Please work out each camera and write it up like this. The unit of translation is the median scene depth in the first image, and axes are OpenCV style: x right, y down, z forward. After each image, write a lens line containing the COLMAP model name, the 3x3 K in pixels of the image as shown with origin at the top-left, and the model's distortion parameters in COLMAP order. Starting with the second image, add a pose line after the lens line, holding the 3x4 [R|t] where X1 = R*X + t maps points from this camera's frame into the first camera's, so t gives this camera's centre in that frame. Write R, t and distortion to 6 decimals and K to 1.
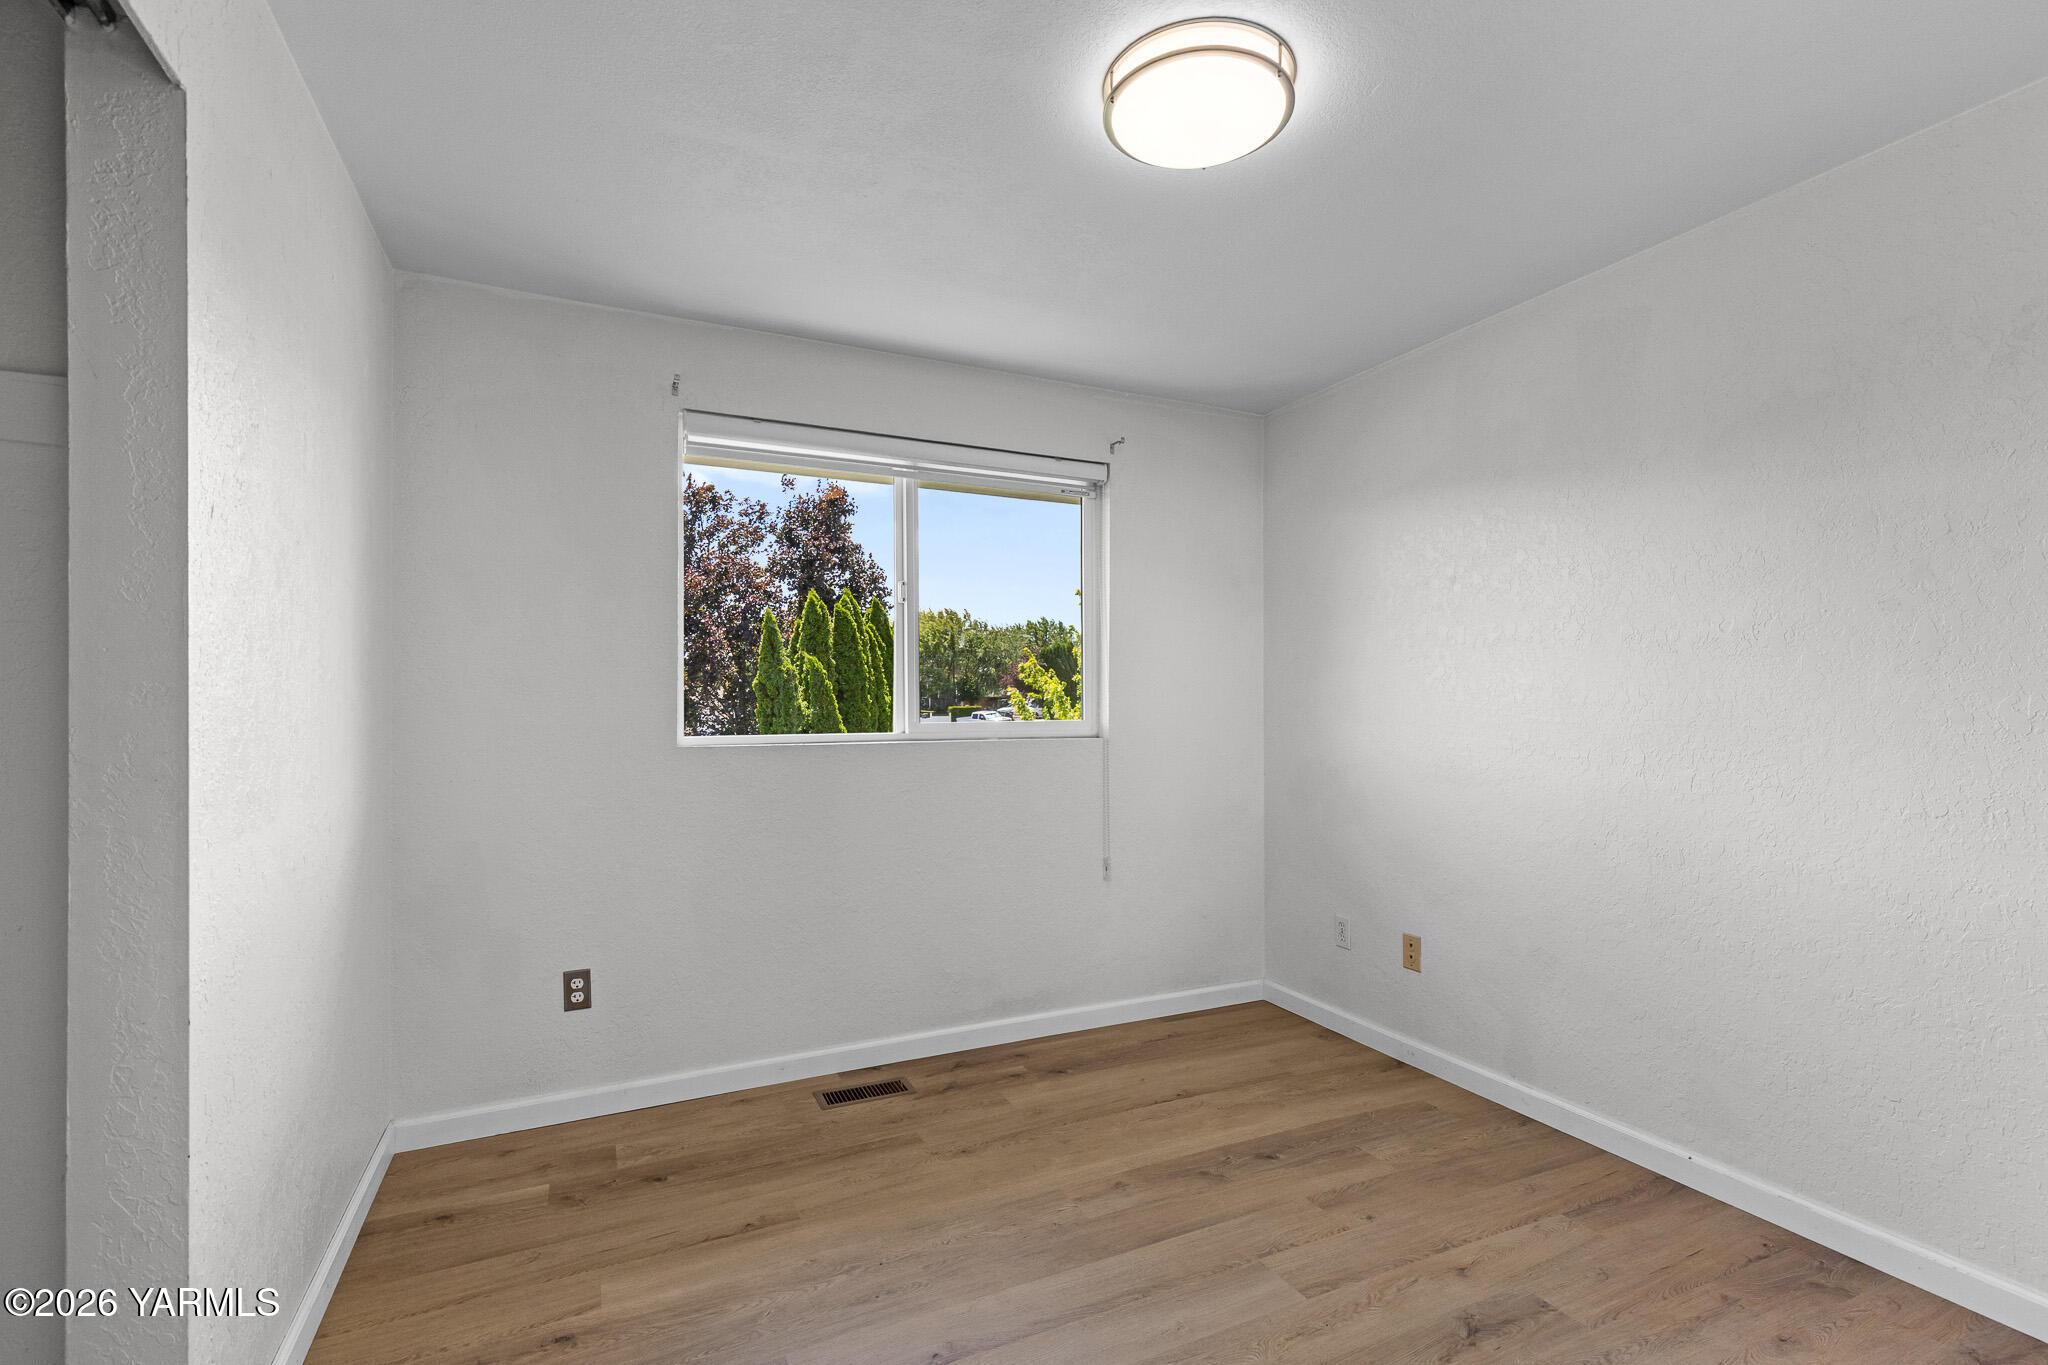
lens RADIAL K [[928.3, 0, 1030.7], [0, 928.3, 701.8], [0, 0, 1]] dist [0.007030, -0.000859]
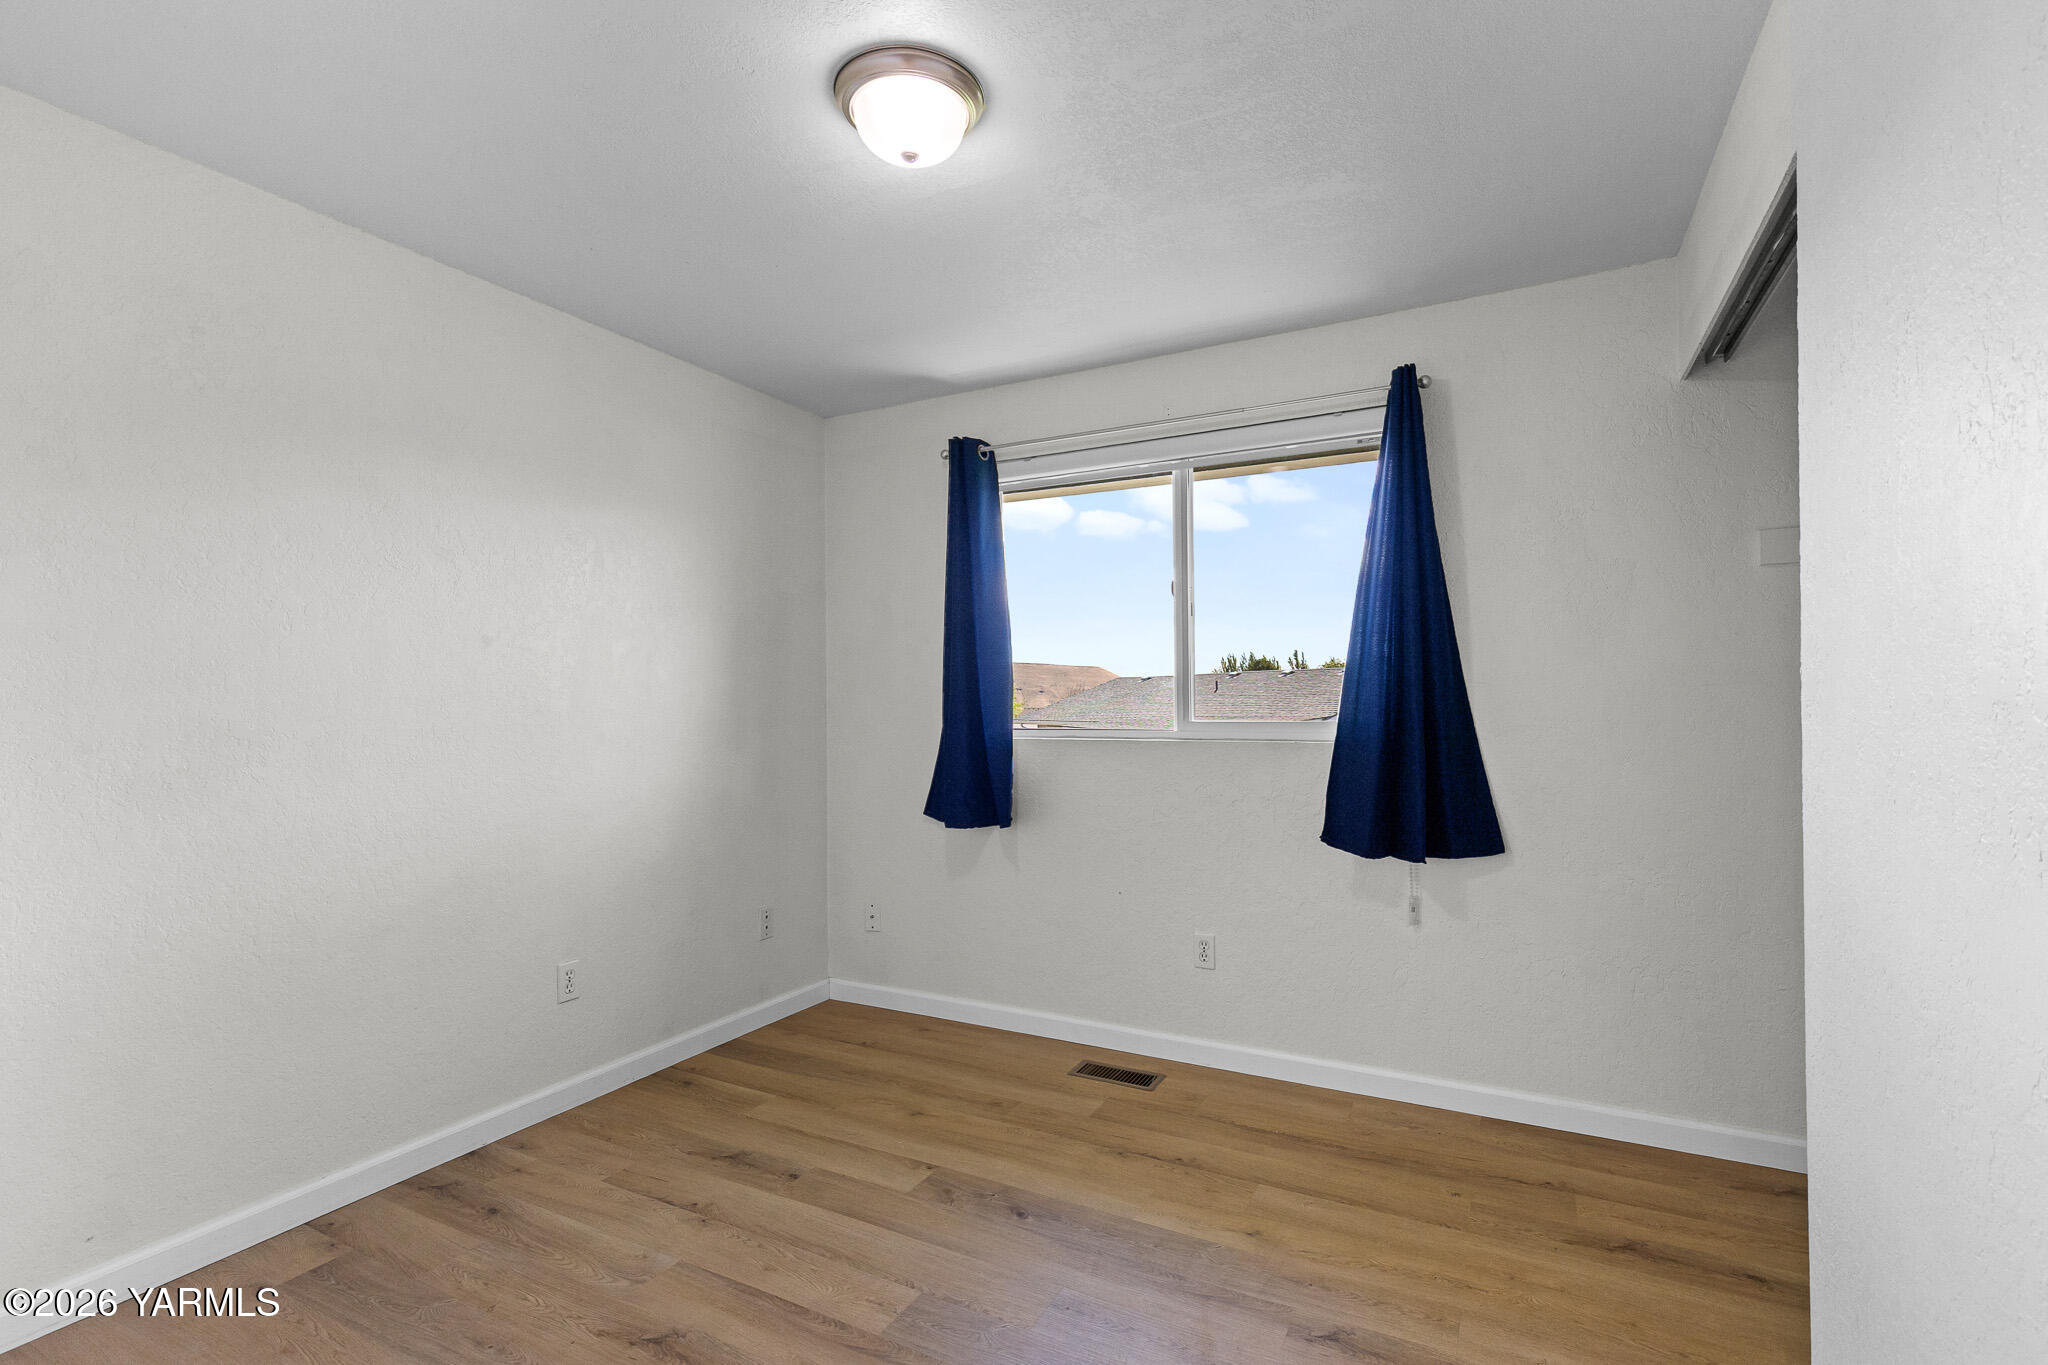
lens RADIAL K [[928.3, 0, 1030.7], [0, 928.3, 701.8], [0, 0, 1]] dist [0.007030, -0.000859]
pose [[0.602446, -0.000059, -0.798160, 0.599239], [0.001731, 0.999998, 0.001233, 0.002349], [0.798158, -0.002124, 0.602445, 0.298165]]
